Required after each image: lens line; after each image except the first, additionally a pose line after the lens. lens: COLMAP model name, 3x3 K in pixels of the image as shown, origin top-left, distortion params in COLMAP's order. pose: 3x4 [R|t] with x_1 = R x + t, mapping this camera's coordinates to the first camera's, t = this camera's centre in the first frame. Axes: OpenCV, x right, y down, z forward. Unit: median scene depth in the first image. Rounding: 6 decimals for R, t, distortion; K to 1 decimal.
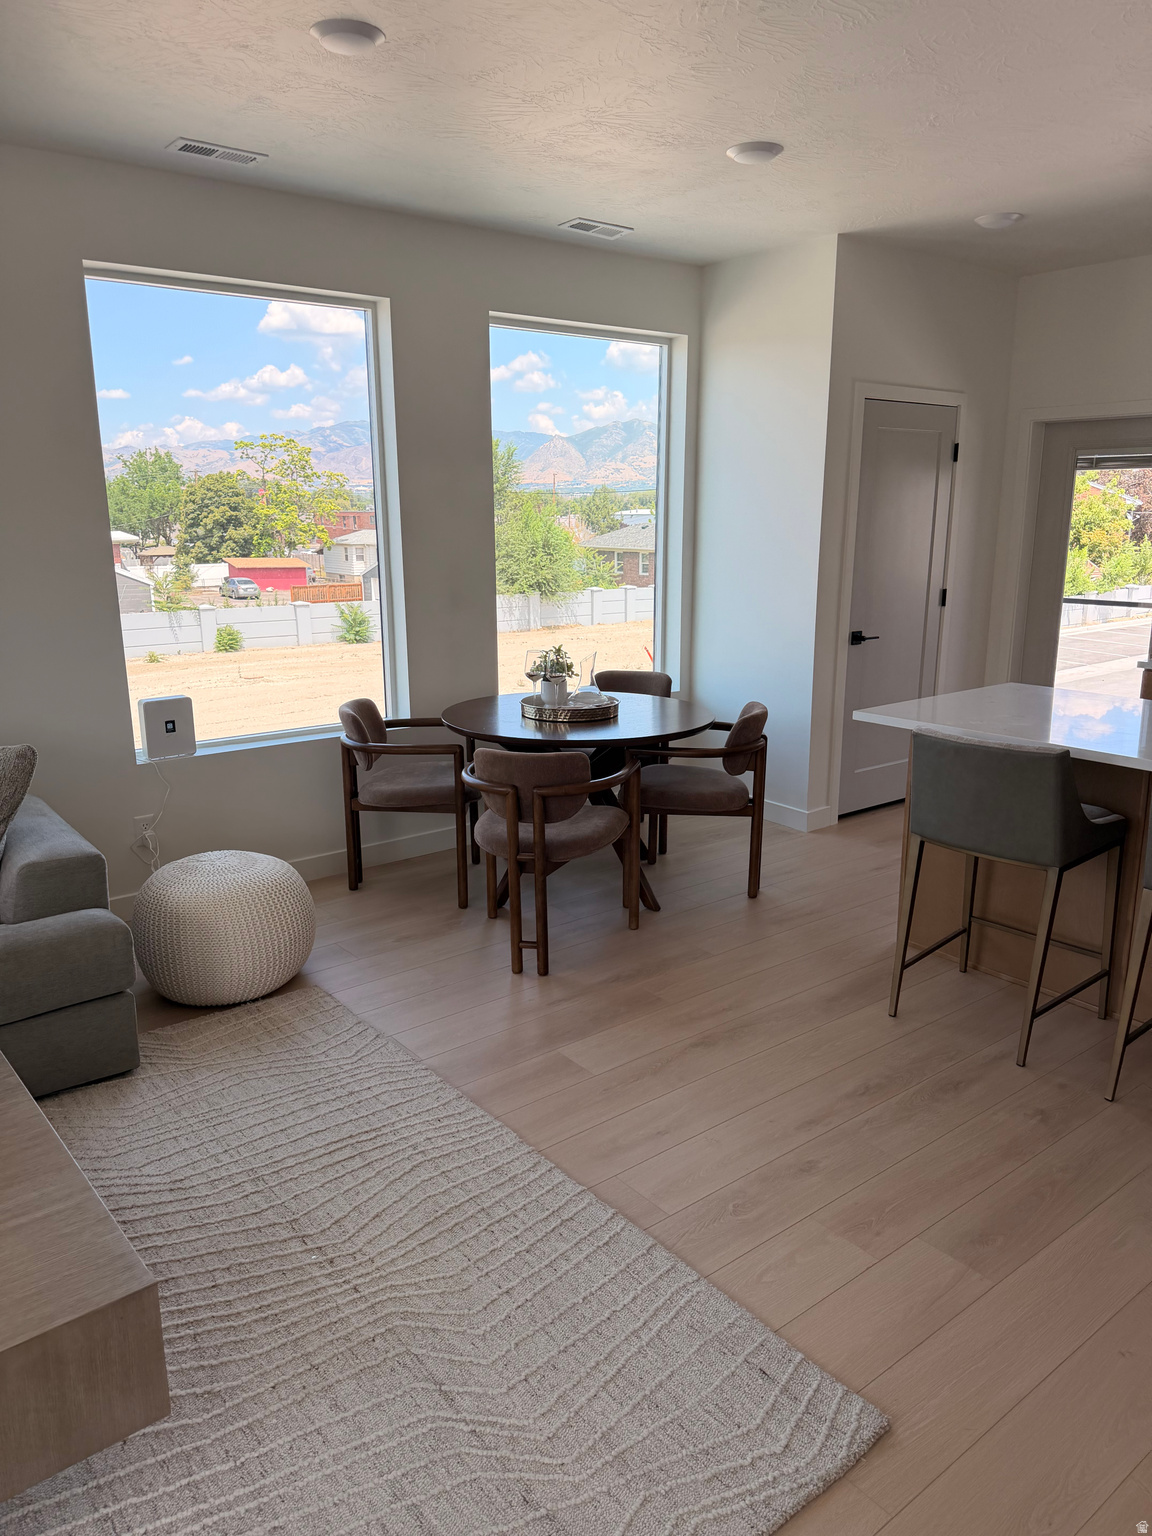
lens RADIAL K [[1054.4, 0, 574.2], [0, 1054.4, 789.5], [0, 0, 1]] dist [0.004359, -0.025269]
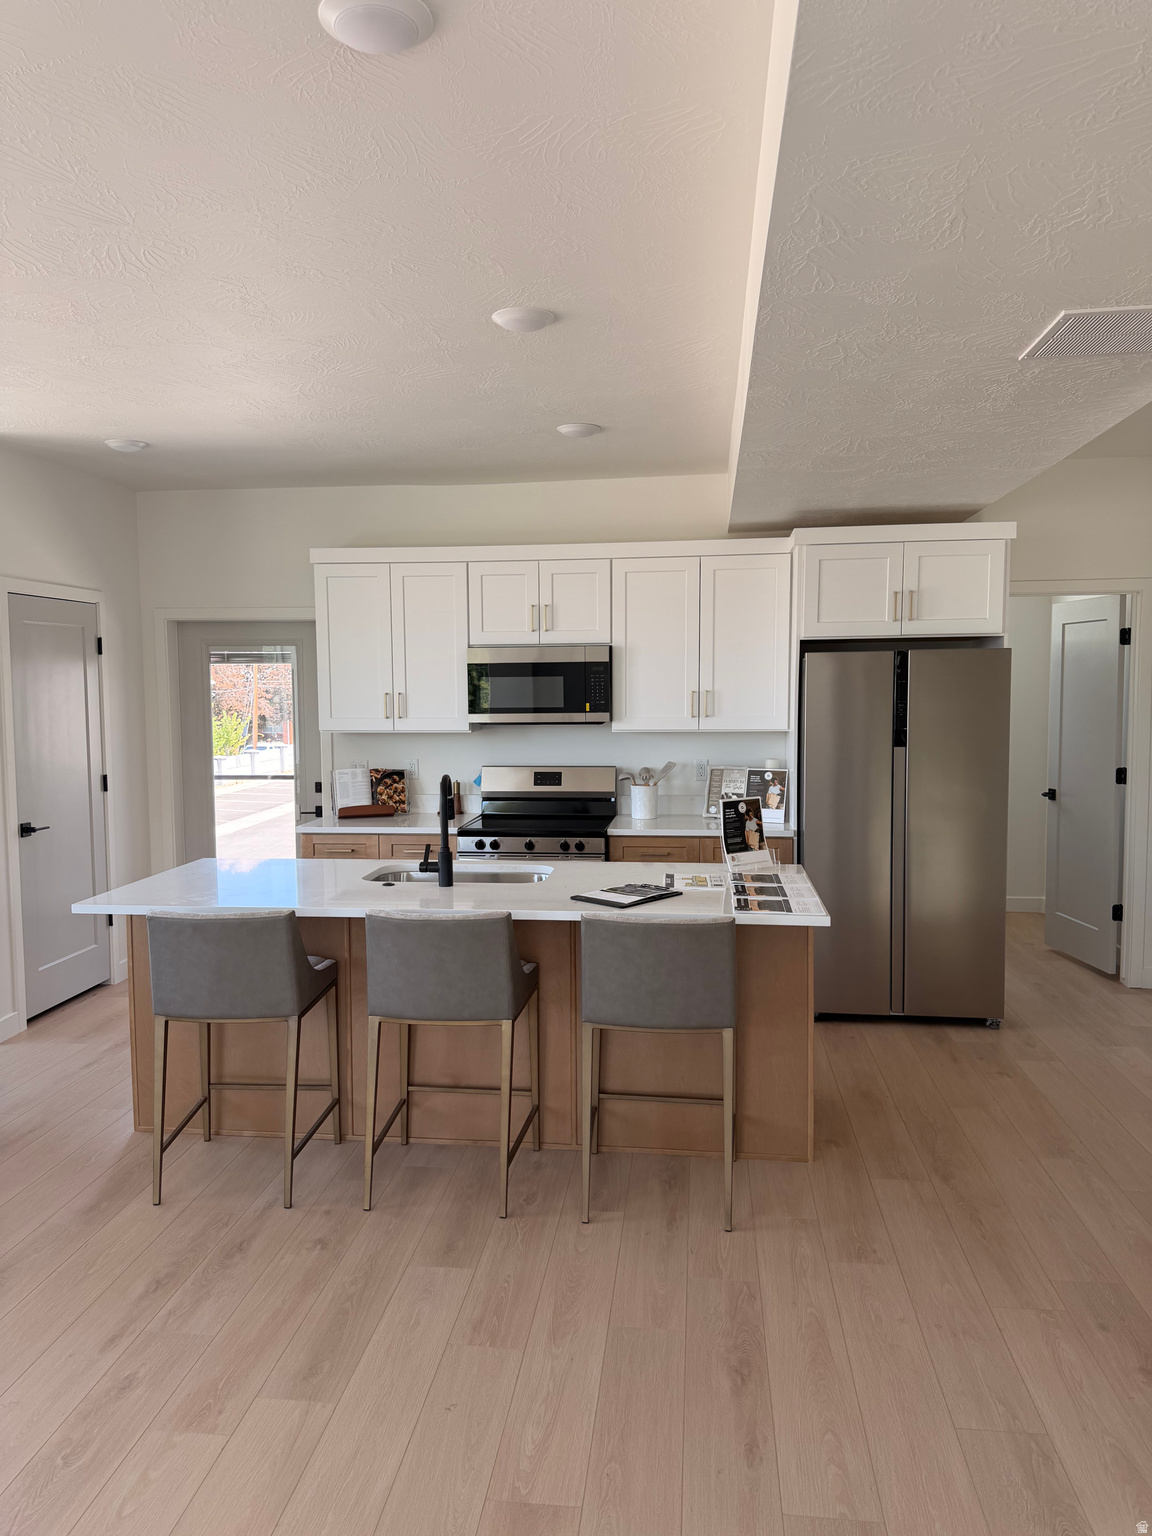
lens RADIAL K [[1054.4, 0, 574.2], [0, 1054.4, 789.5], [0, 0, 1]] dist [0.004359, -0.025269]
pose [[0.699277, -0.064171, 0.711965, -0.103553], [0.180806, 0.979456, -0.089303, -0.007010], [-0.691607, 0.191175, 0.696514, -0.031687]]
